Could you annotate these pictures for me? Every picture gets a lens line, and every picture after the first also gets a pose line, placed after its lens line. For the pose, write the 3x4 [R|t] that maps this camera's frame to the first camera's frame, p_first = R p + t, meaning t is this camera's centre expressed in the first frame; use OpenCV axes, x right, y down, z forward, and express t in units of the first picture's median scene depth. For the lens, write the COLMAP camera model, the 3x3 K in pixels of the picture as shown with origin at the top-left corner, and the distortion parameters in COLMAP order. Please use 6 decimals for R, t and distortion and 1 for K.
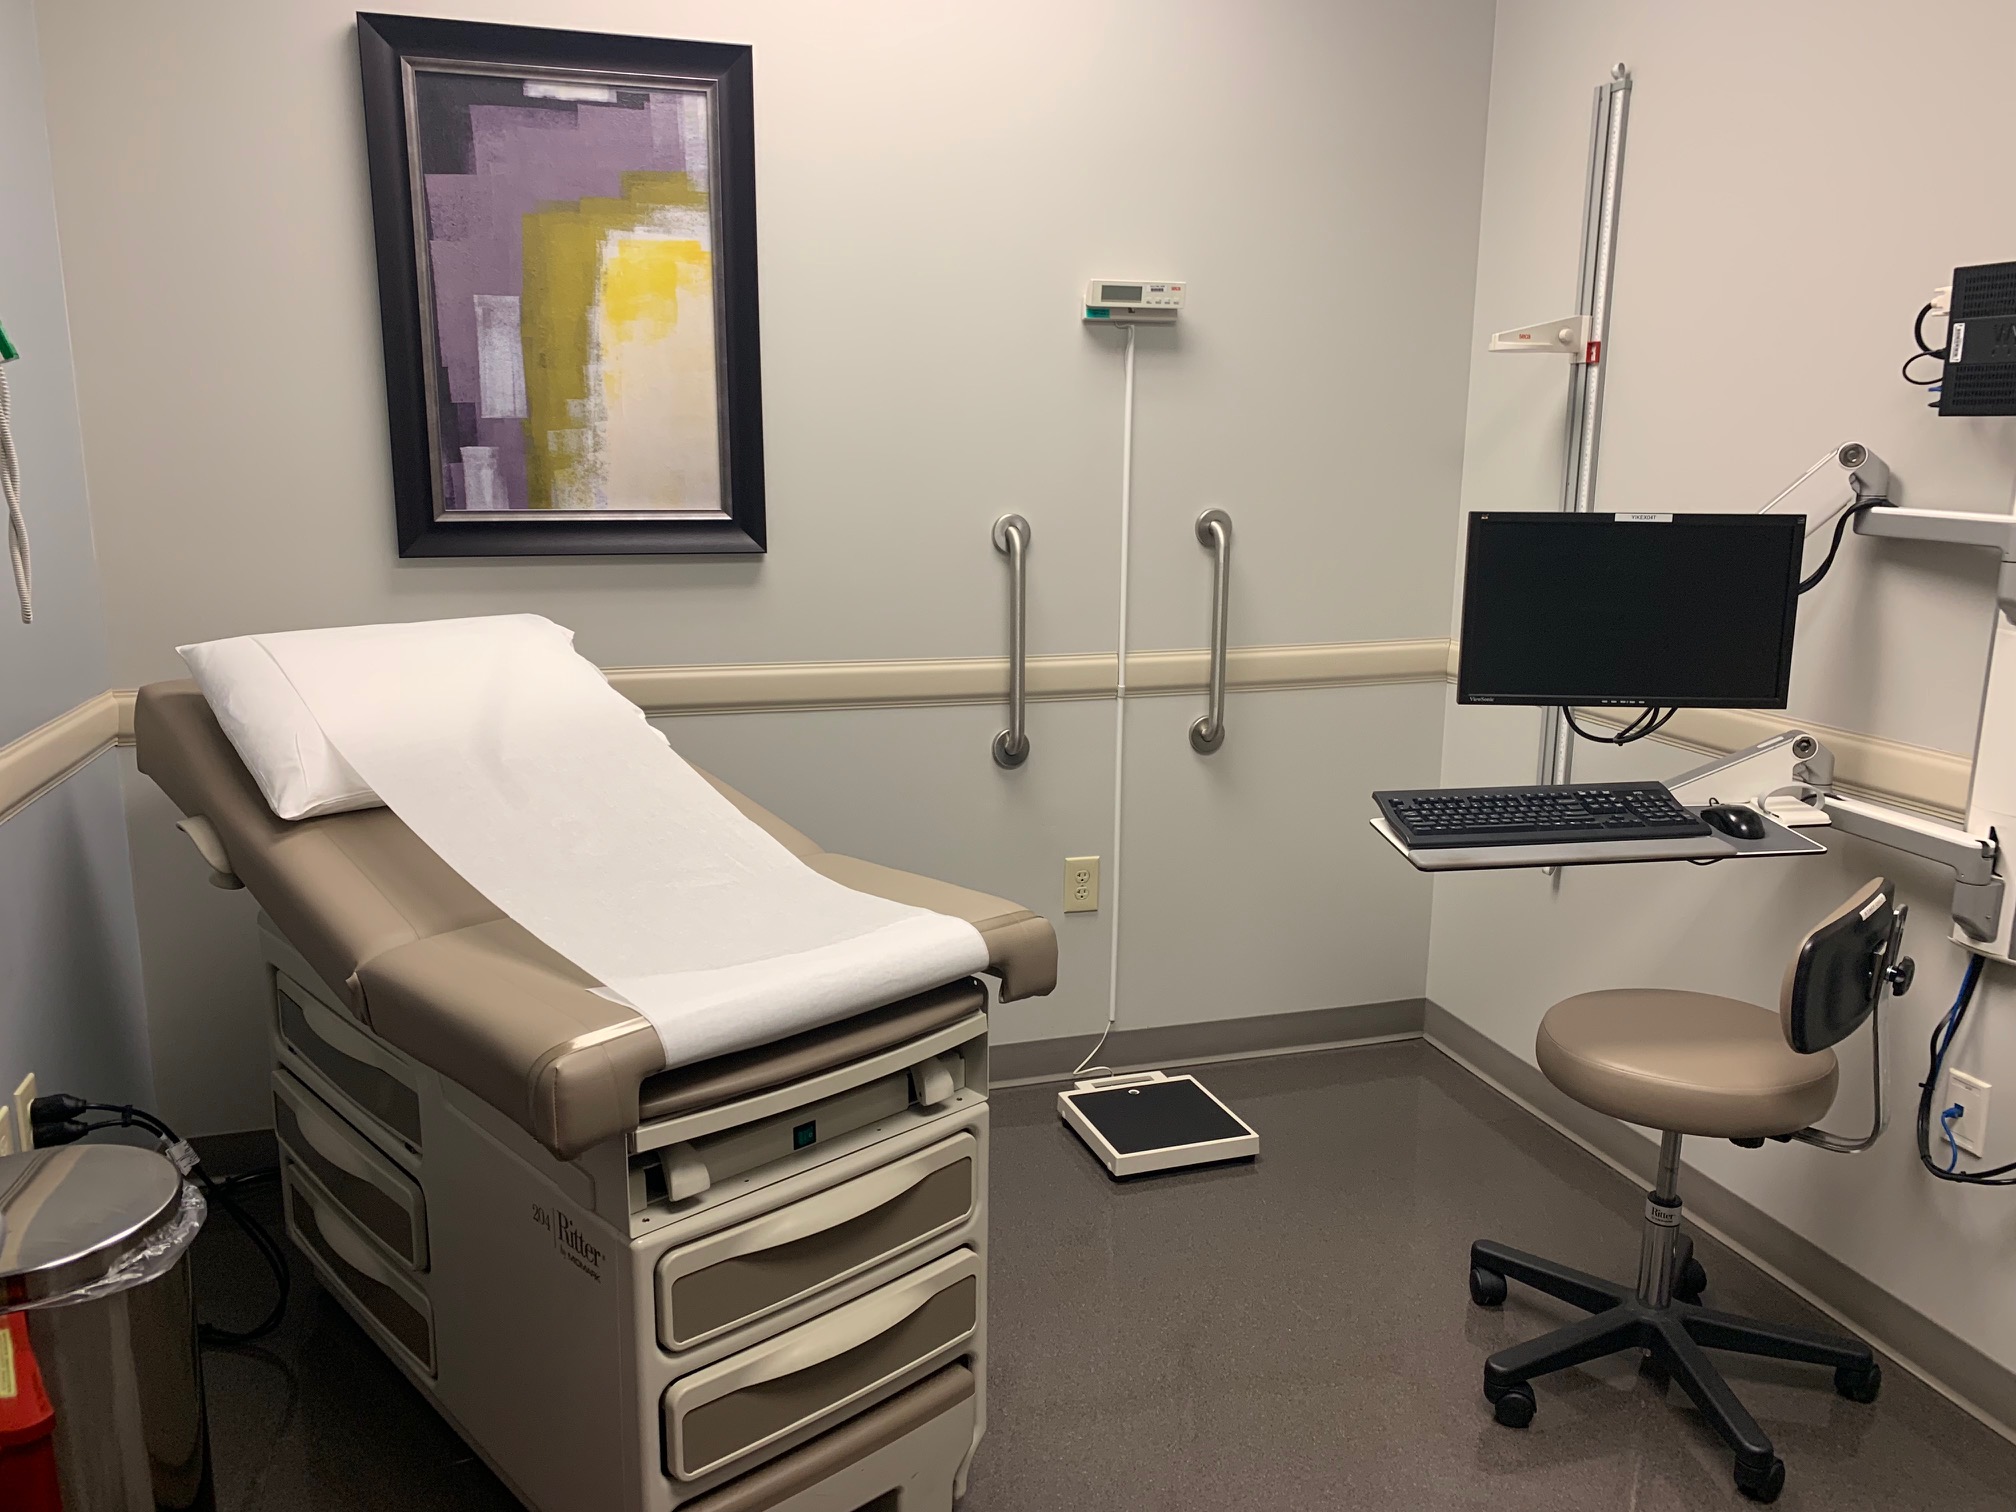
lens RADIAL K [[1564.4, 0, 1012.6], [0, 1564.4, 763.9], [0, 0, 1]] dist [0.023439, 0.007292]
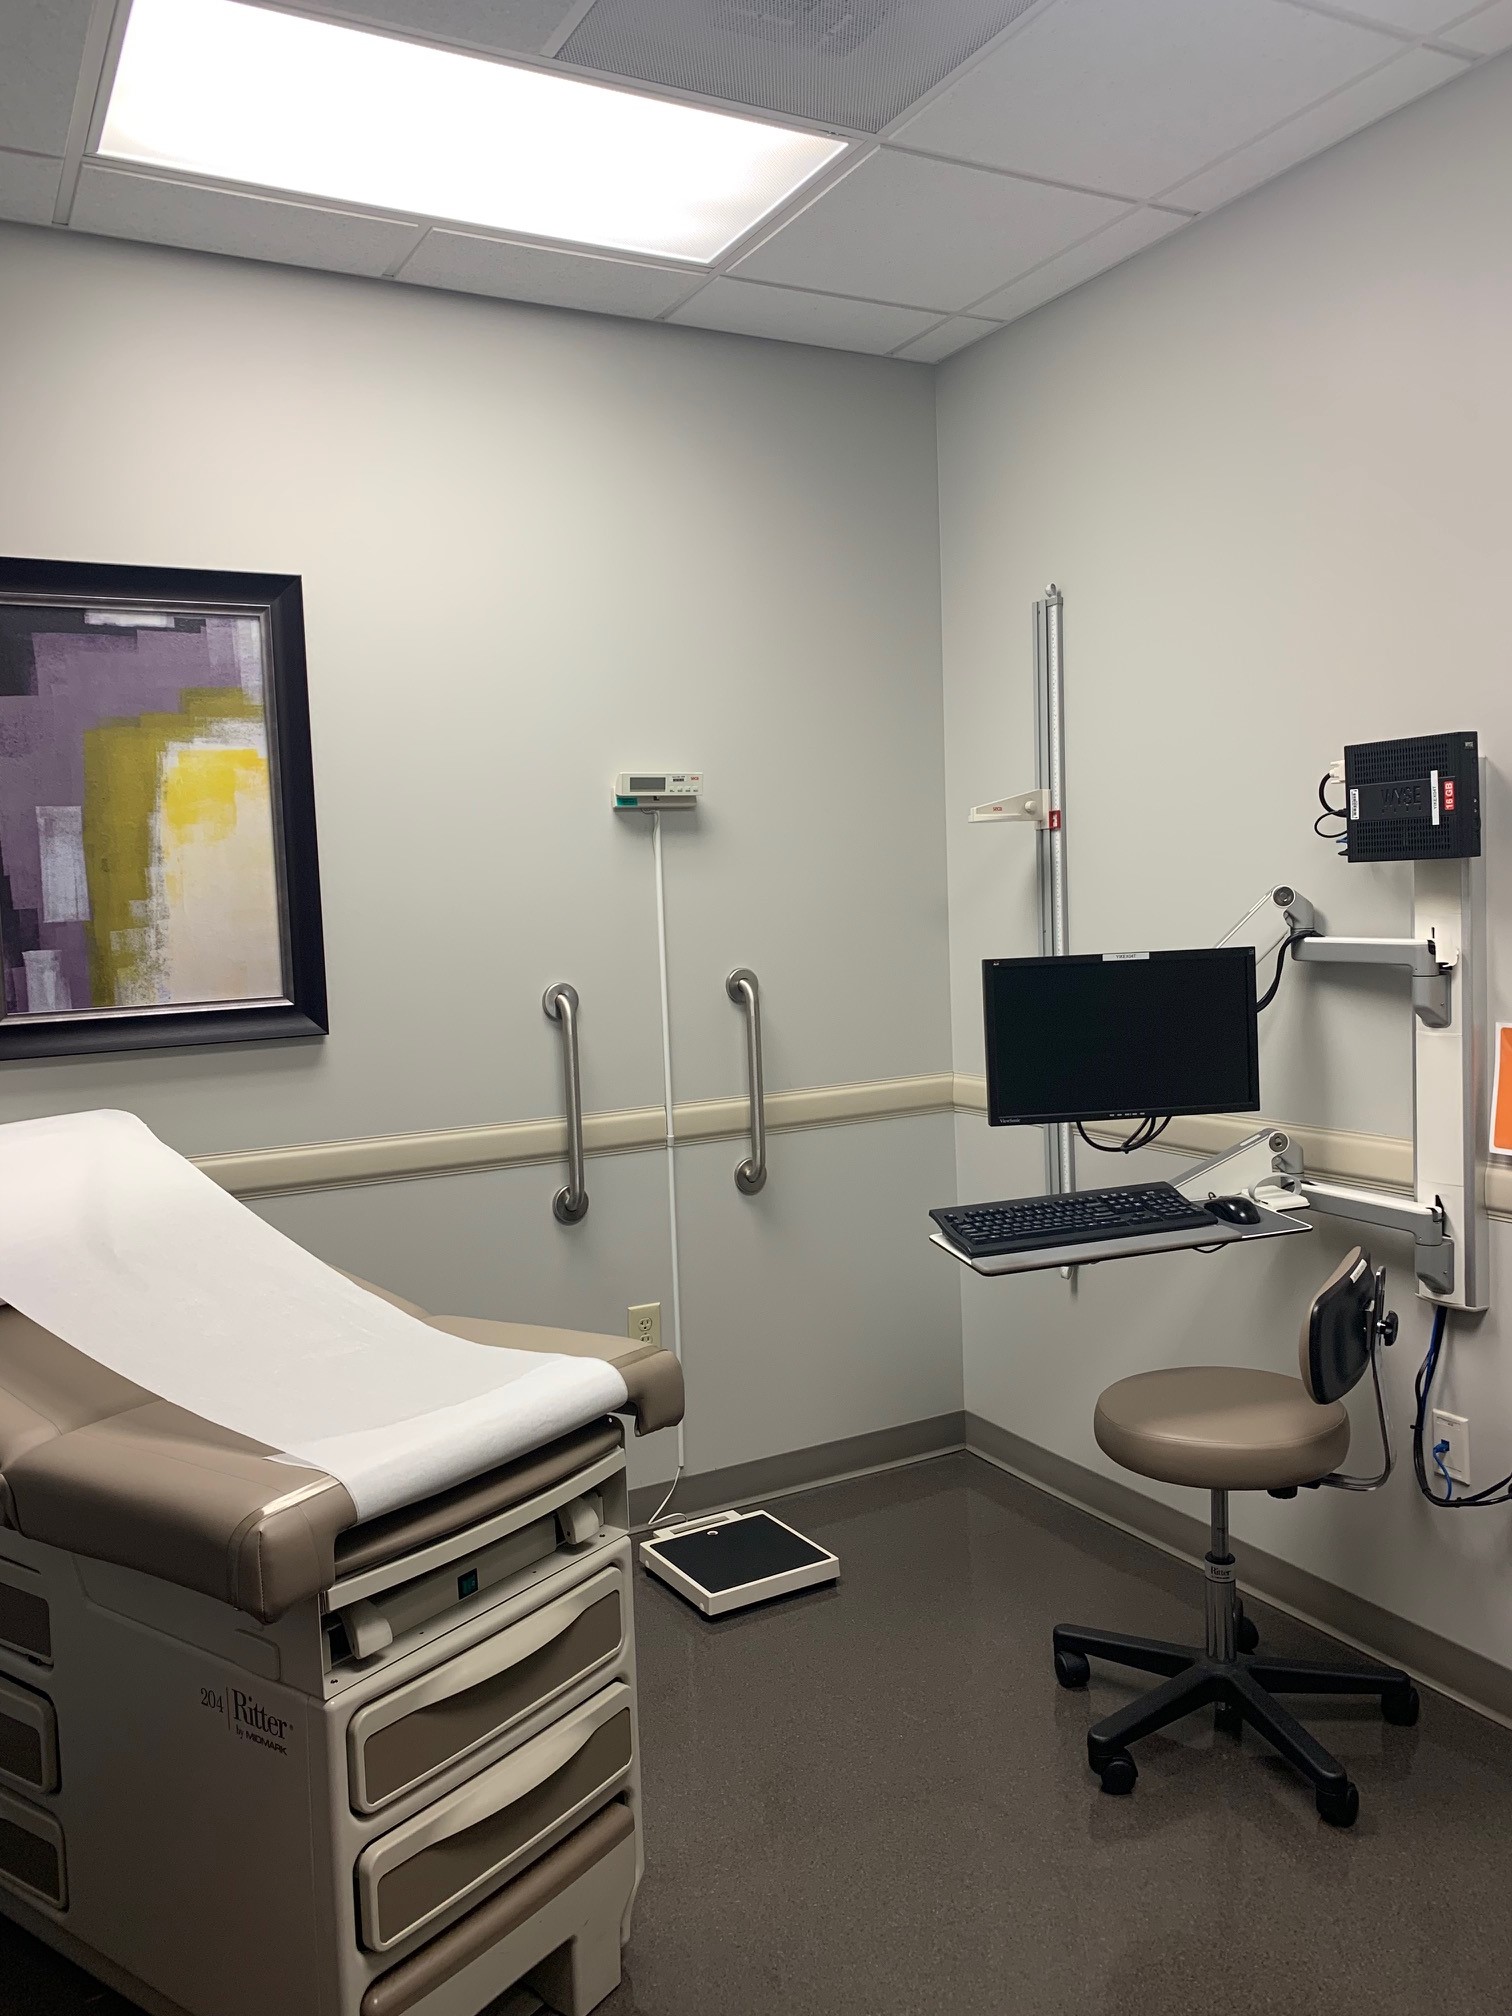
lens RADIAL K [[1532.8, 0, 762.6], [0, 1532.8, 1010.7], [0, 0, 1]] dist [0.058107, -0.027899]
pose [[0.981330, -0.061407, 0.182265, -0.076130], [0.085858, 0.987863, -0.129440, 0.008465], [-0.172104, 0.142672, 0.974692, -0.065192]]
